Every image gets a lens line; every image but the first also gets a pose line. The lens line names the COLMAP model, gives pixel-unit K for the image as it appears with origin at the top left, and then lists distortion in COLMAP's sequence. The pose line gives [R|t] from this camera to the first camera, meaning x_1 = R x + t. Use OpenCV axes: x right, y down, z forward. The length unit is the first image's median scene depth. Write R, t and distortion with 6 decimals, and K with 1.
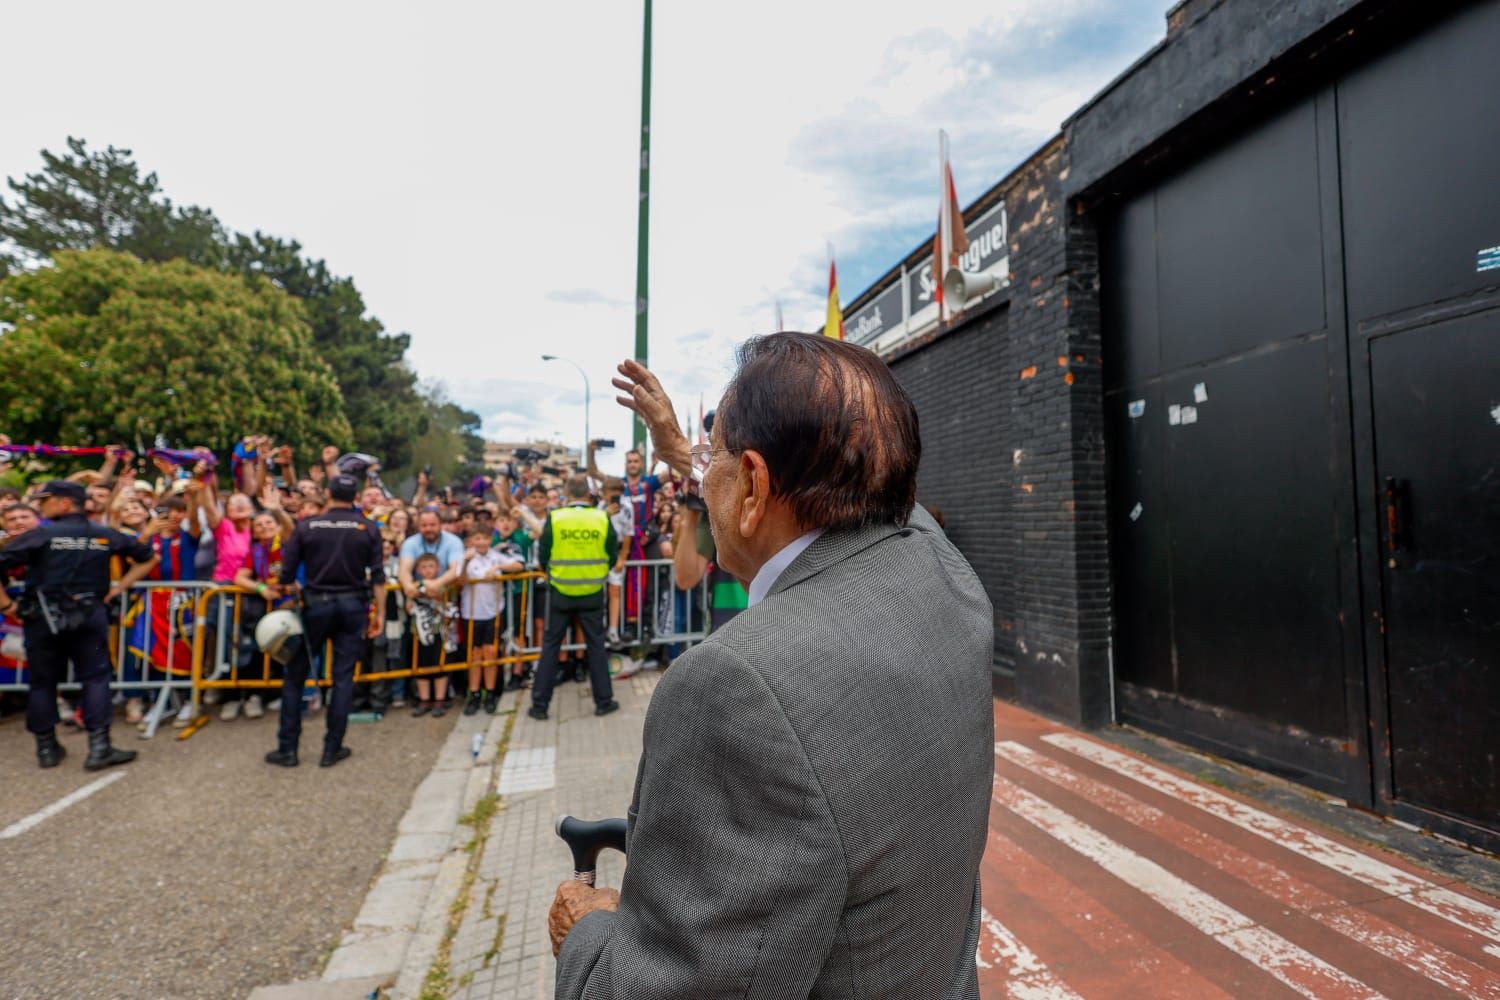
lens RADIAL K [[685.9, 0, 740.4], [0, 685.9, 497.8], [0, 0, 1]] dist [-0.001687, -0.000651]
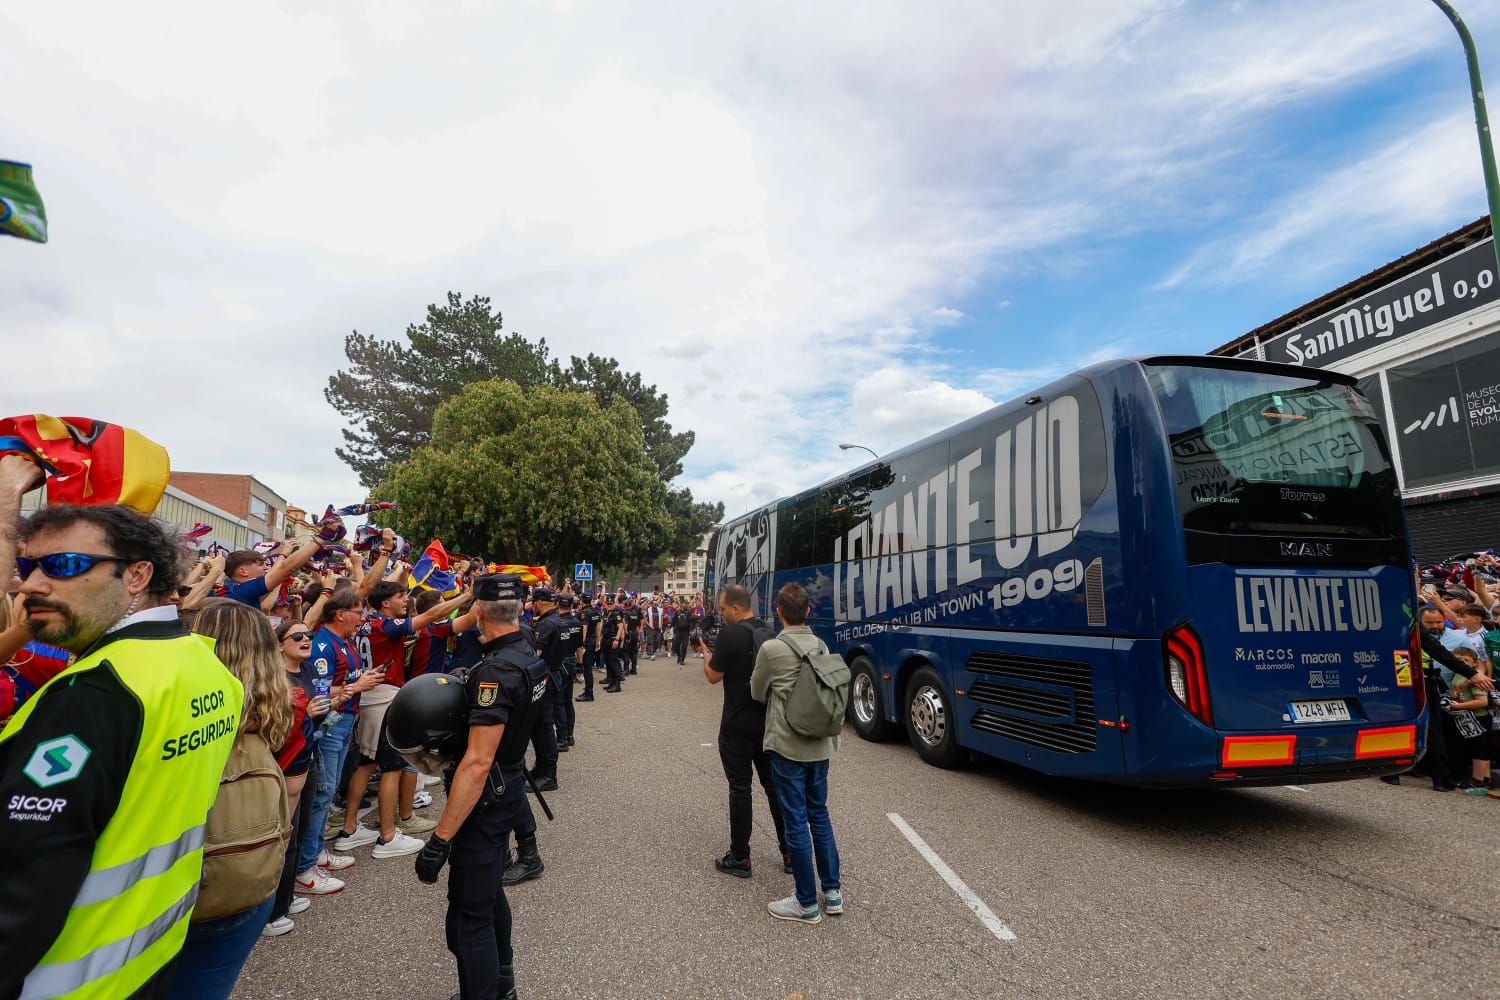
lens RADIAL K [[679.1, 0, 729.0], [0, 679.1, 503.5], [0, 0, 1]] dist [-0.001429, -0.000274]
pose [[0.980937, -0.041682, -0.189801, -0.331060], [0.022663, 0.994598, -0.101293, -0.014945], [0.192998, 0.095060, 0.976584, -0.079332]]
